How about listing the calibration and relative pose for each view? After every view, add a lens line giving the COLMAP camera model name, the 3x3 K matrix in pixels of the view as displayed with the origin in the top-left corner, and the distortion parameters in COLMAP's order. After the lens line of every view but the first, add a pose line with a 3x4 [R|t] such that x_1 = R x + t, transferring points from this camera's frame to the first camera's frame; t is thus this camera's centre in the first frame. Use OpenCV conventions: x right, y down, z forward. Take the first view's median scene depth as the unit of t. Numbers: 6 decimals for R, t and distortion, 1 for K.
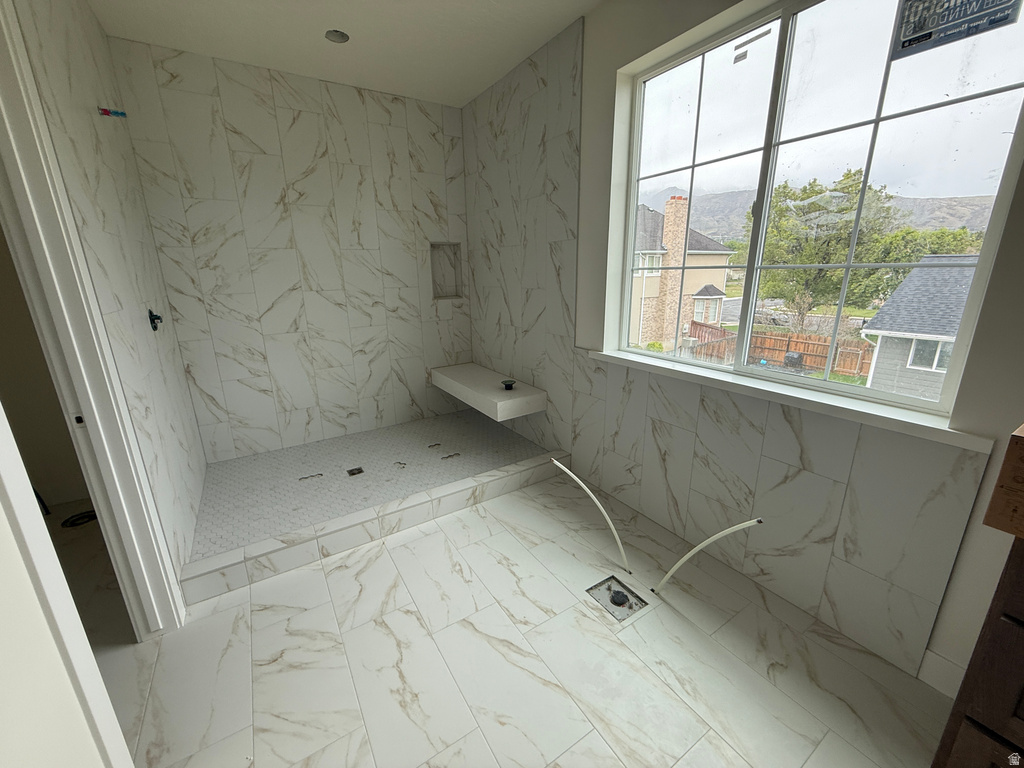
lens RADIAL K [[408.0, 0, 510.0], [0, 408.0, 383.4], [0, 0, 1]] dist [-0.000990, -0.000212]
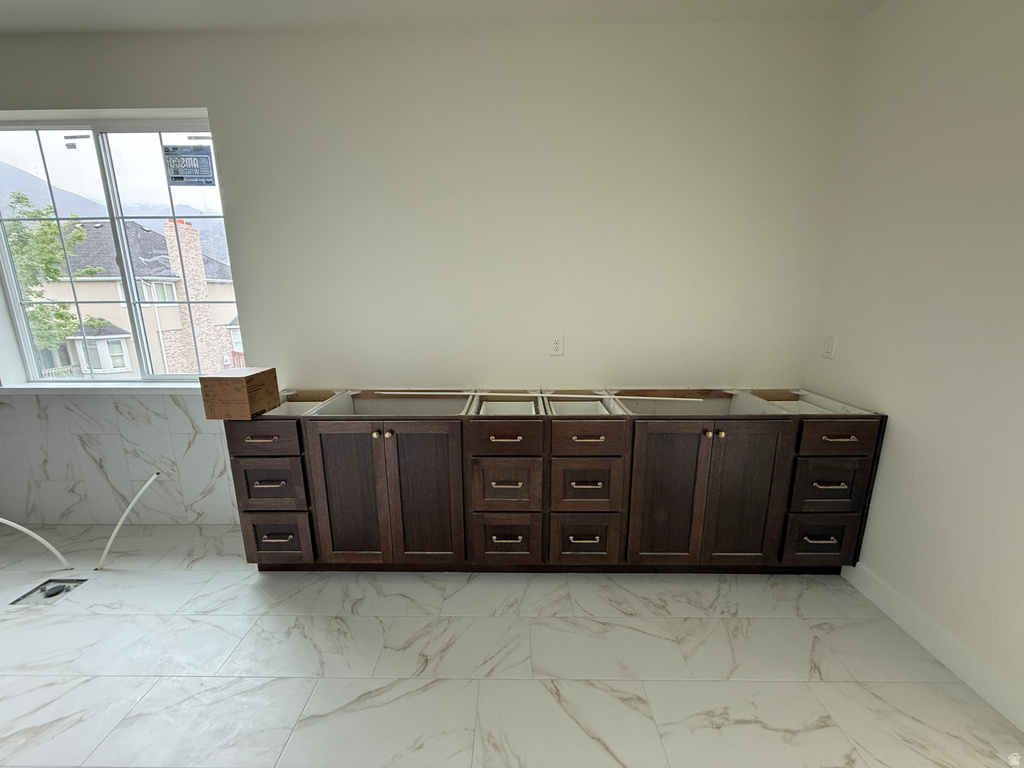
lens RADIAL K [[408.0, 0, 513.7], [0, 408.0, 383.9], [0, 0, 1]] dist [-0.000990, -0.000212]
pose [[0.545904, -0.166783, 0.821080, 0.119481], [0.220033, 0.974128, 0.051580, 0.172395], [-0.808440, 0.152507, 0.568478, -0.690393]]
